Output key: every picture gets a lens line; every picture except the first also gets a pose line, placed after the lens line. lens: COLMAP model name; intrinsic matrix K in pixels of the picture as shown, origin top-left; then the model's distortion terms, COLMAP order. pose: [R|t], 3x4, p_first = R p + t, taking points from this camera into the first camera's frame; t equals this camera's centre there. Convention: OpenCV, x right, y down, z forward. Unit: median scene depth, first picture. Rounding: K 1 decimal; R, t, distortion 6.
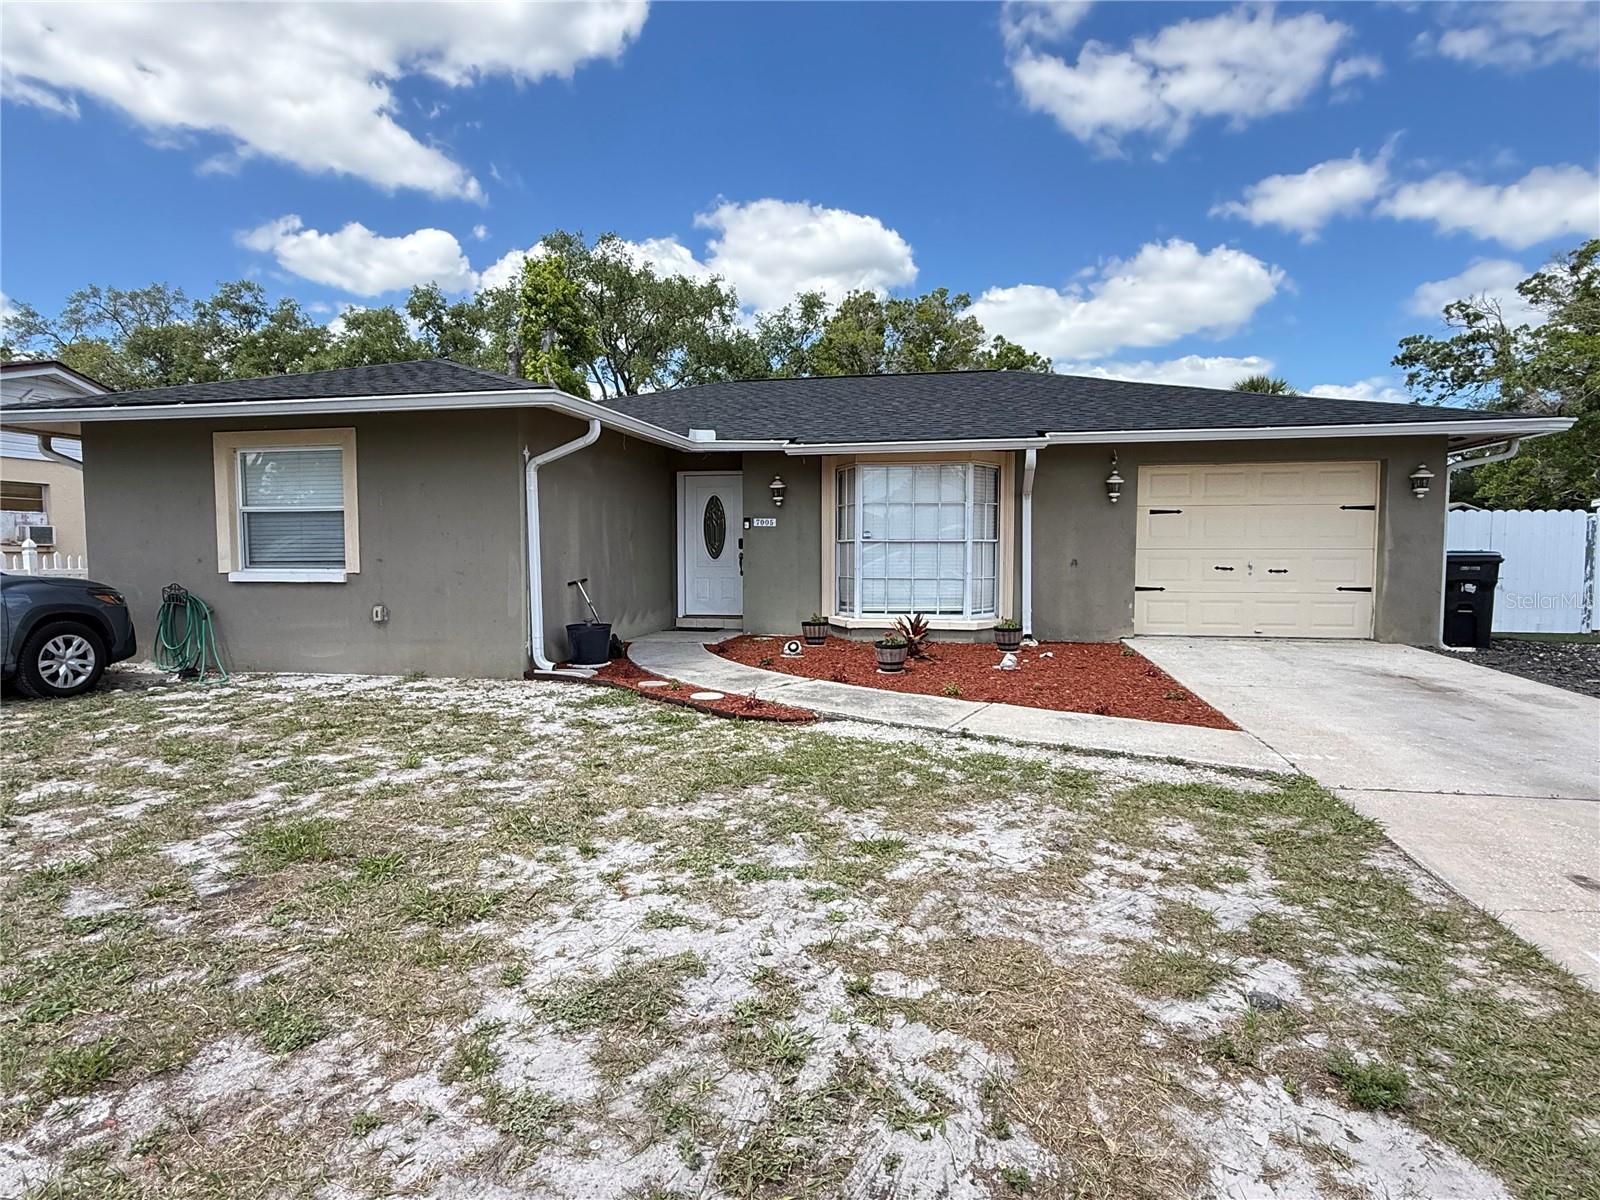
lens RADIAL K [[854.4, 0, 800.0], [0, 854.4, 600.0], [0, 0, 1]] dist [0.002405, -0.002884]
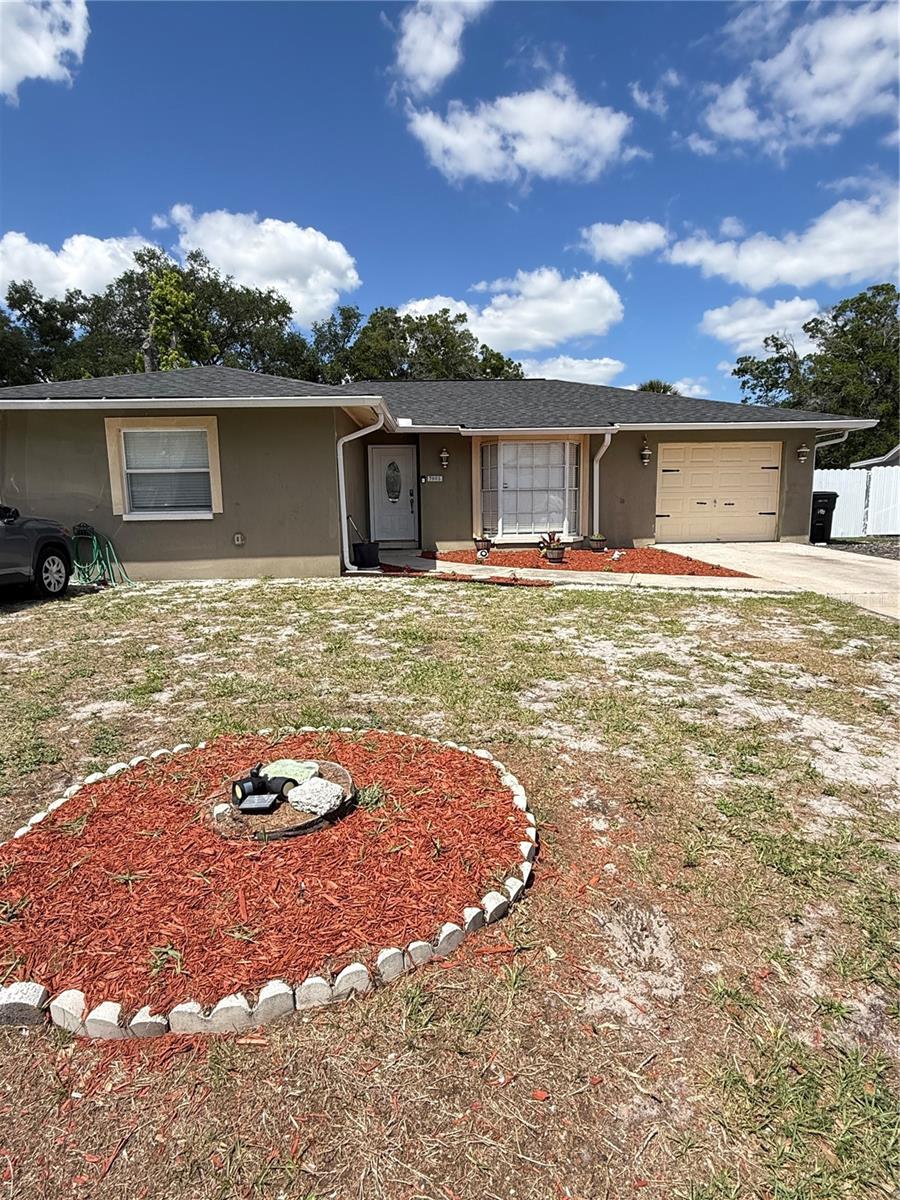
lens RADIAL K [[640.8, 0, 450.0], [0, 640.8, 600.0], [0, 0, 1]] dist [0.002405, -0.002884]
pose [[0.974069, -0.048203, 0.221056, -0.308077], [0.027678, 0.995090, 0.095028, 0.021065], [-0.224551, -0.086445, 0.970620, -0.180471]]
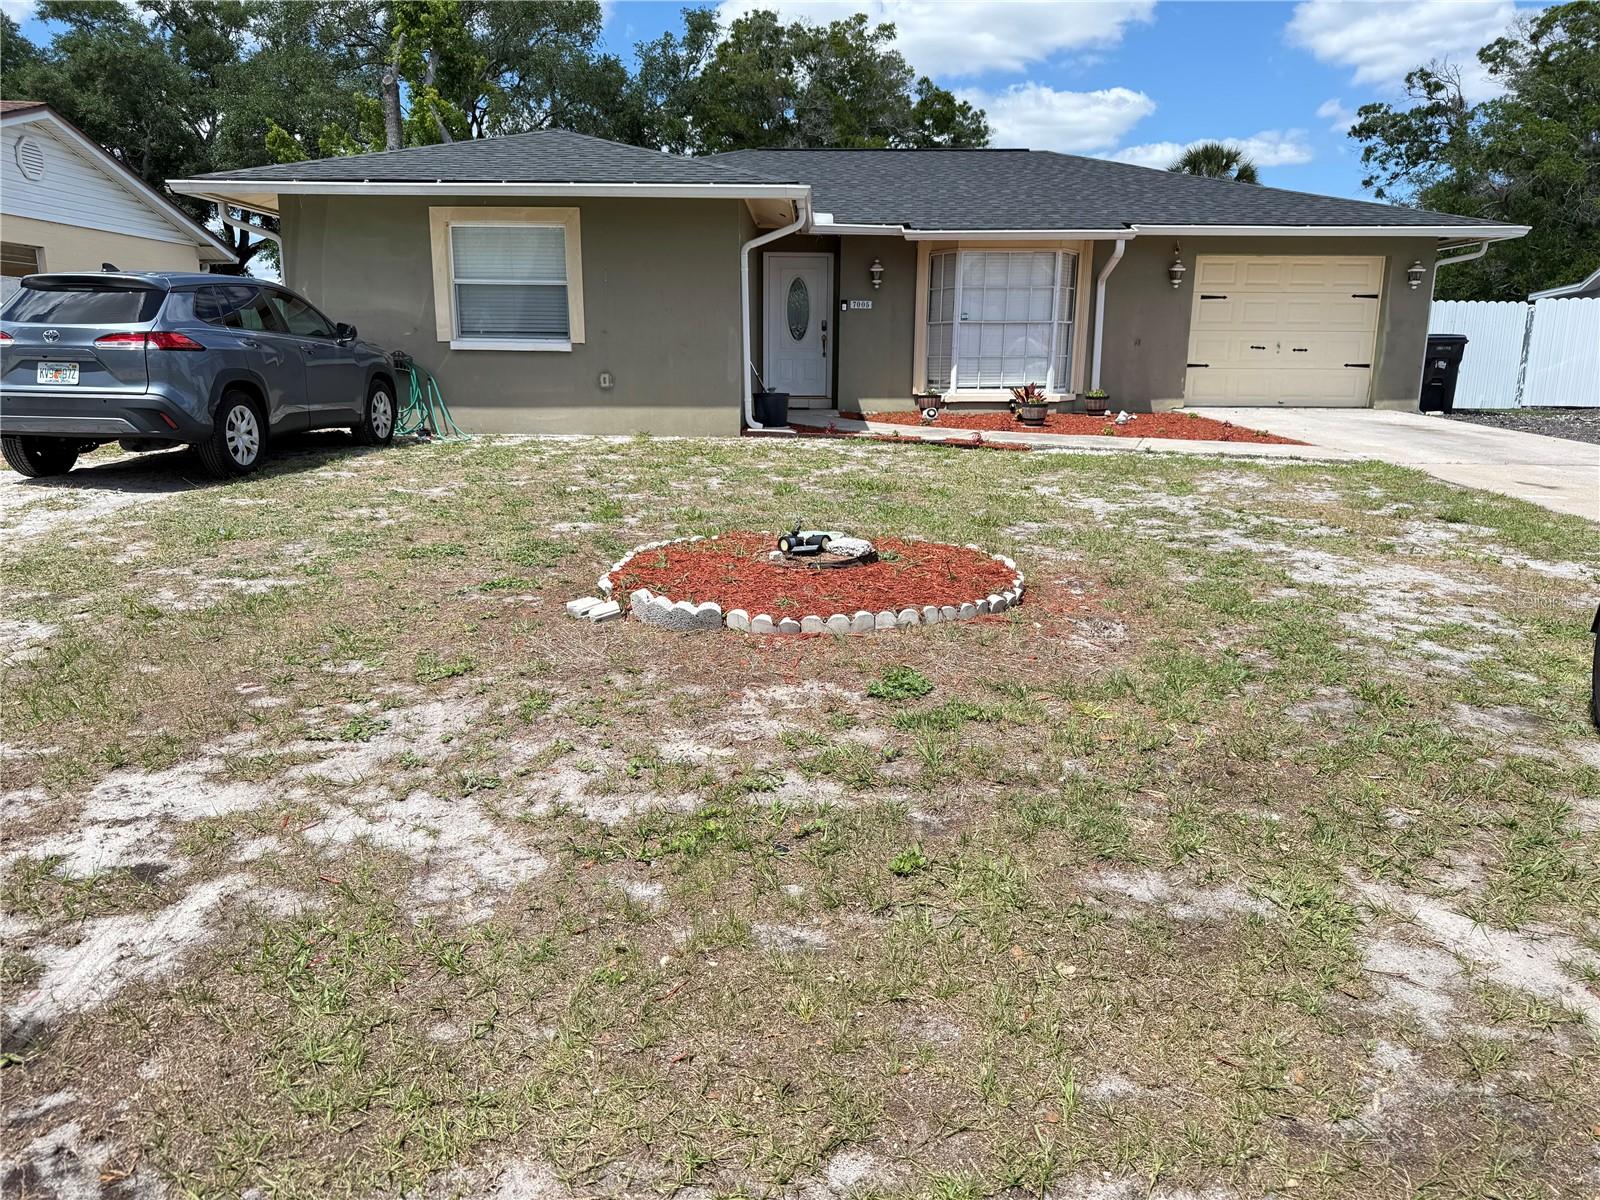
lens RADIAL K [[1103.0, 0, 797.3], [0, 1103.0, 599.2], [0, 0, 1]] dist [0.080686, -0.099068]
pose [[0.982508, -0.032864, 0.183299, -0.421496], [0.002930, 0.986911, 0.161242, 0.054471], [-0.186199, -0.157884, 0.969743, -0.432661]]
